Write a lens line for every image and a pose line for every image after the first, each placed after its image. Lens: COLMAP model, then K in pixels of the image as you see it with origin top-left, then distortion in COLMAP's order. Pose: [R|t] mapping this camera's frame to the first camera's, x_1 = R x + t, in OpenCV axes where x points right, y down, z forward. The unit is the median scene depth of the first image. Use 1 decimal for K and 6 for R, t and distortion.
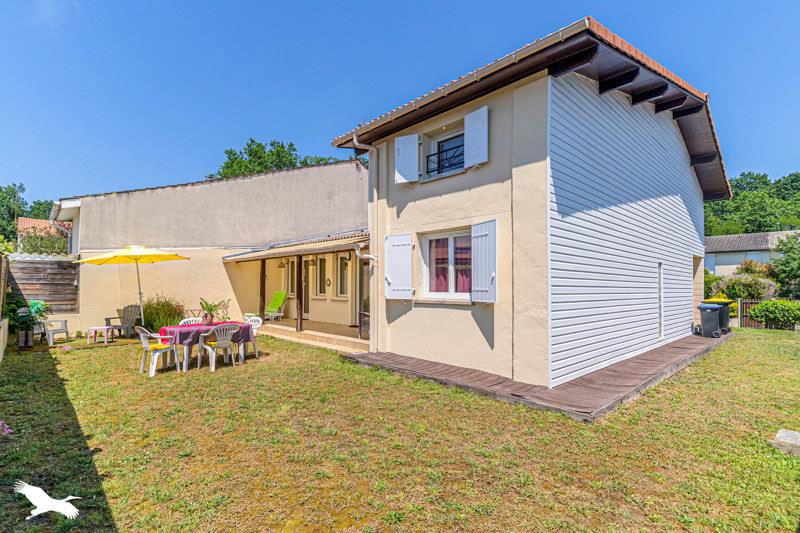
lens RADIAL K [[387.1, 0, 400.1], [0, 387.1, 284.8], [0, 0, 1]] dist [0.000121, -0.000005]
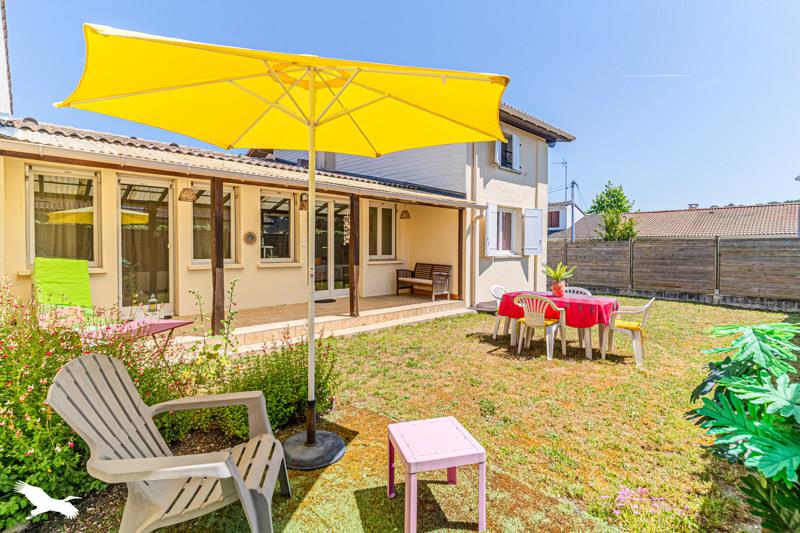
lens RADIAL K [[398.5, 0, 400.0], [0, 398.5, 252.2], [0, 0, 1]] dist [-0.000066, -0.000013]
pose [[0.010545, -0.005950, 0.999927, -0.981961], [-0.002449, 0.999979, 0.005976, 0.014147], [-0.999941, -0.002512, 0.010531, 0.993441]]
